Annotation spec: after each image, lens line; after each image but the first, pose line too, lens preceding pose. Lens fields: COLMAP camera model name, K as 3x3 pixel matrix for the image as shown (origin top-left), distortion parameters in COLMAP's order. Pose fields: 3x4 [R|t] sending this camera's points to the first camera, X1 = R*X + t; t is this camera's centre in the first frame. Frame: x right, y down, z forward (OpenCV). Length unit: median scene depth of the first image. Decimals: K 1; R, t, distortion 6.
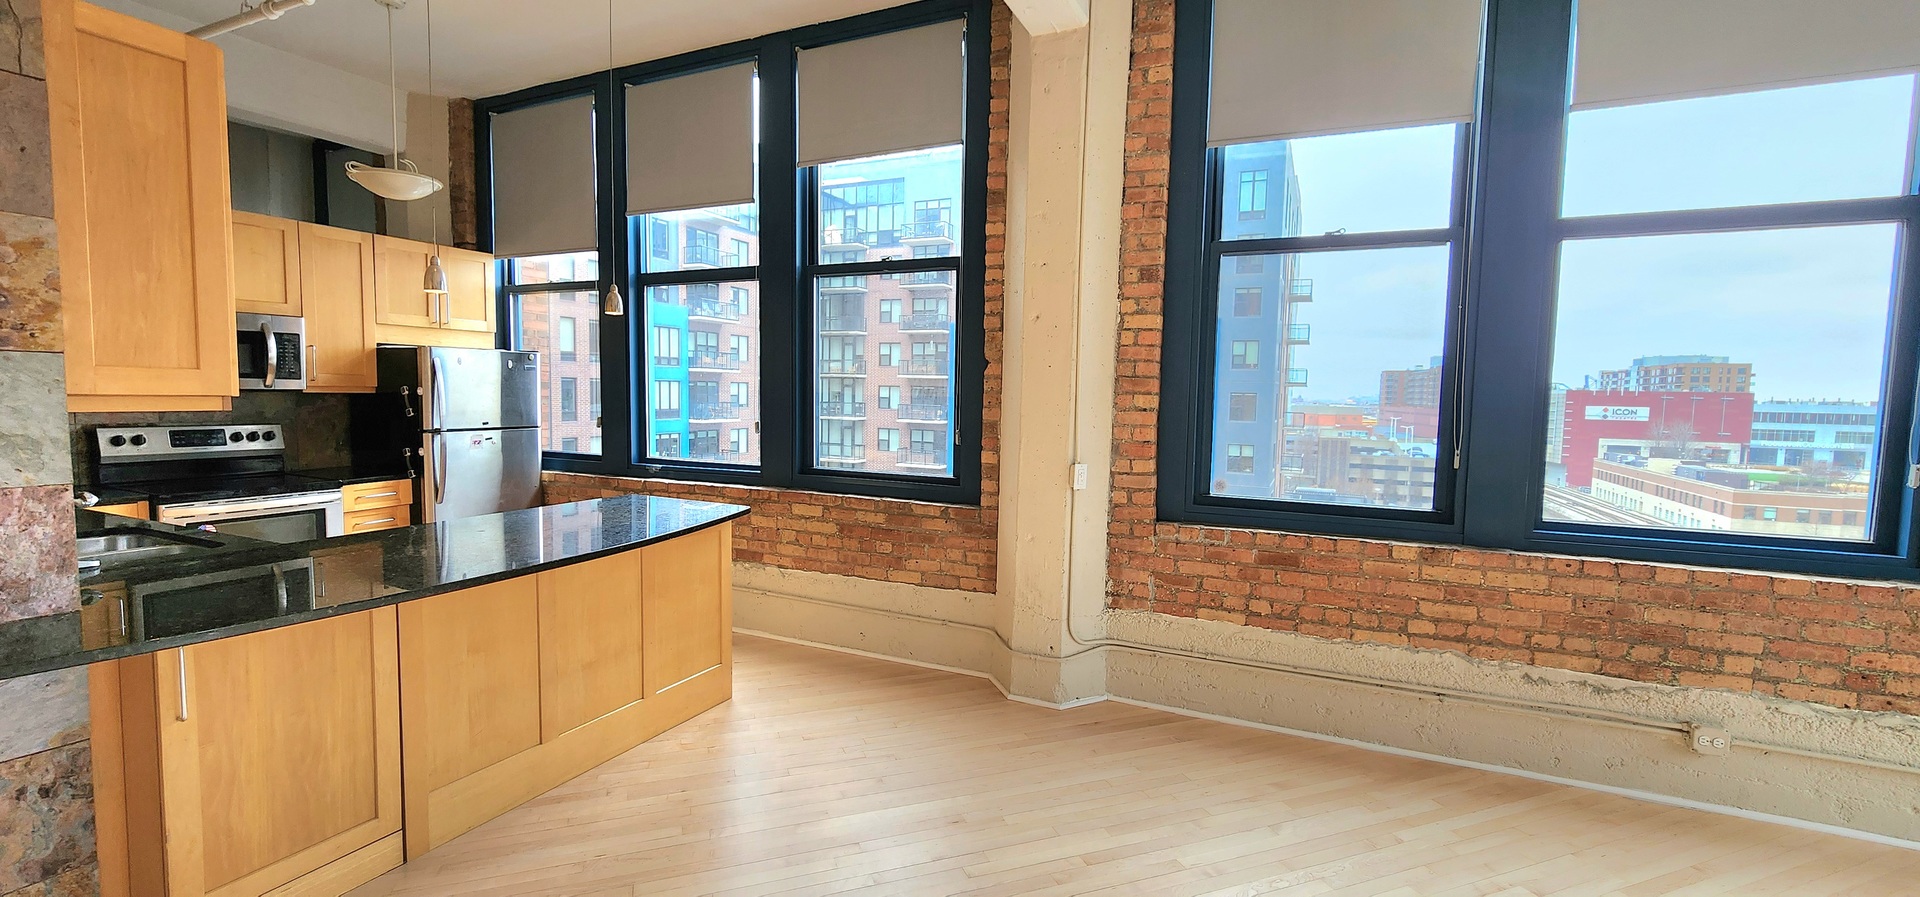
lens RADIAL K [[790.4, 0, 963.0], [0, 790.4, 450.0], [0, 0, 1]] dist [0.001685, -0.000920]
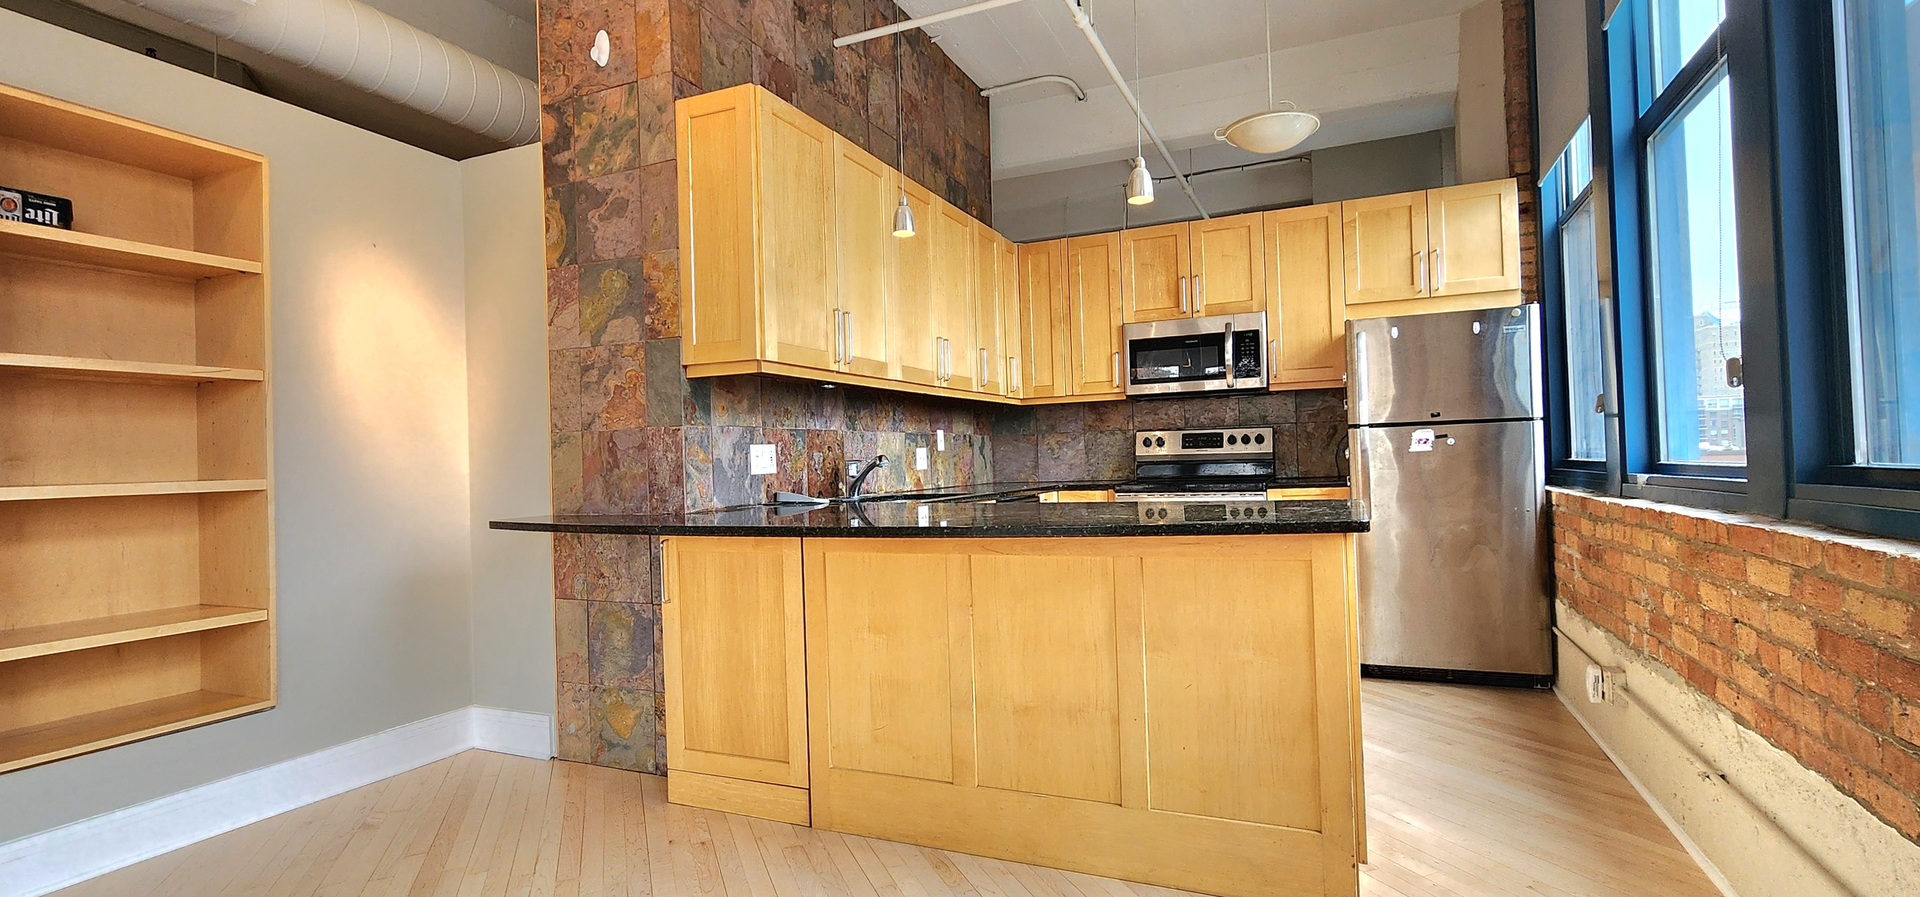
lens RADIAL K [[878.8, 0, 956.6], [0, 878.8, 449.8], [0, 0, 1]] dist [0.002224, -0.000415]
pose [[0.010783, -0.031952, -0.999431, 0.248411], [-0.046274, 0.998403, -0.032418, 0.057886], [0.998871, 0.046597, 0.009287, 0.741977]]
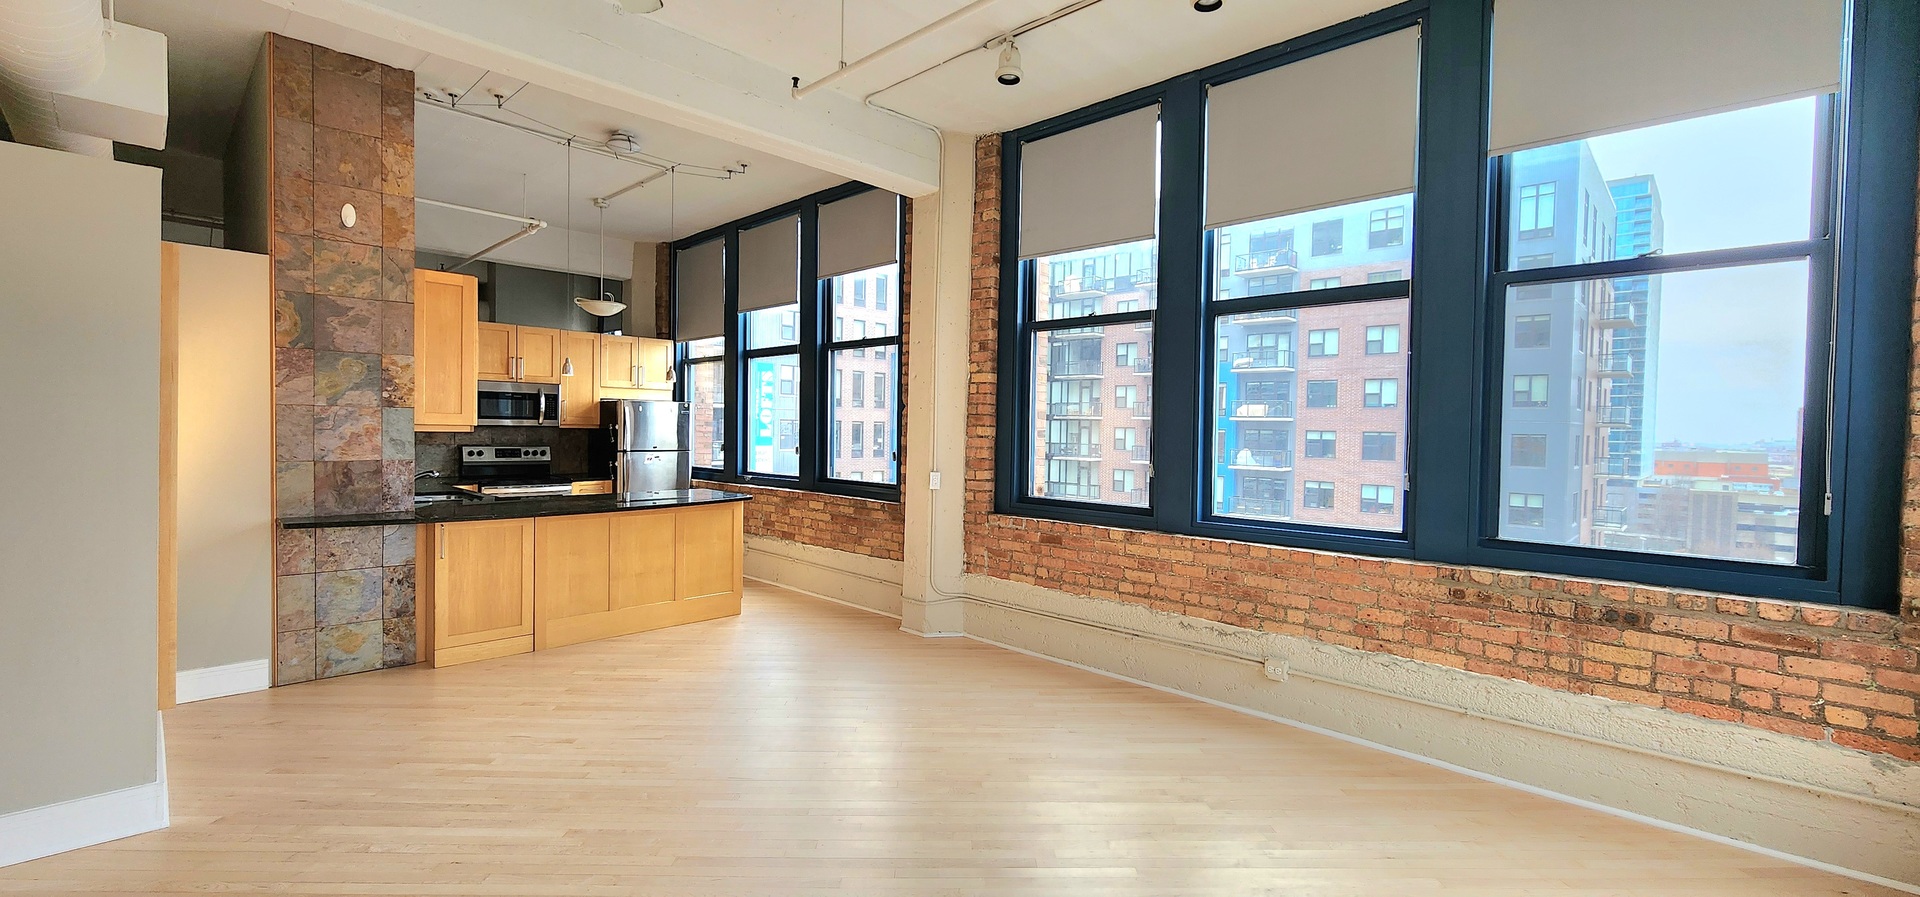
lens RADIAL K [[790.4, 0, 959.6], [0, 790.4, 448.1], [0, 0, 1]] dist [0.001685, -0.000920]
pose [[0.944359, 0.006106, -0.328859, 0.662550], [-0.024505, 0.998355, -0.051833, 0.046748], [0.328002, 0.057008, 0.942955, -0.399039]]
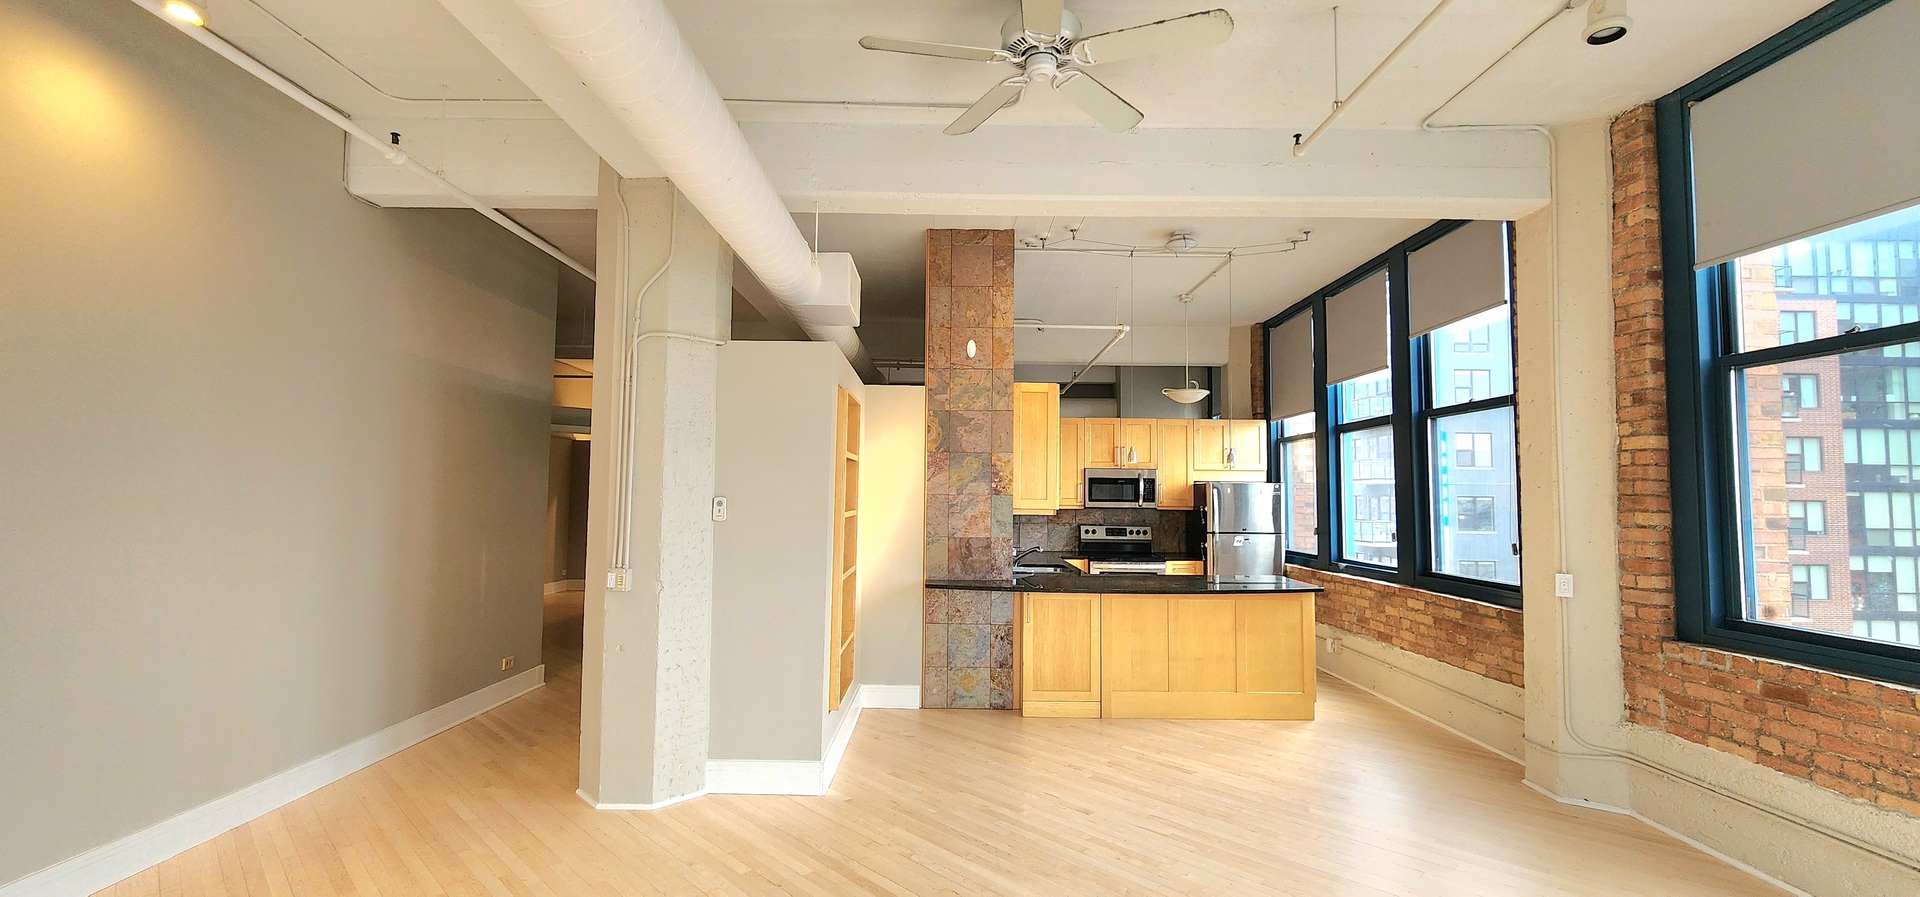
lens RADIAL K [[790.4, 0, 951.9], [0, 790.4, 447.5], [0, 0, 1]] dist [0.001685, -0.000920]
pose [[0.417988, -0.069551, -0.905786, 0.779075], [-0.071689, 0.991430, -0.109209, 0.023769], [0.905619, 0.110583, 0.409420, -0.250200]]
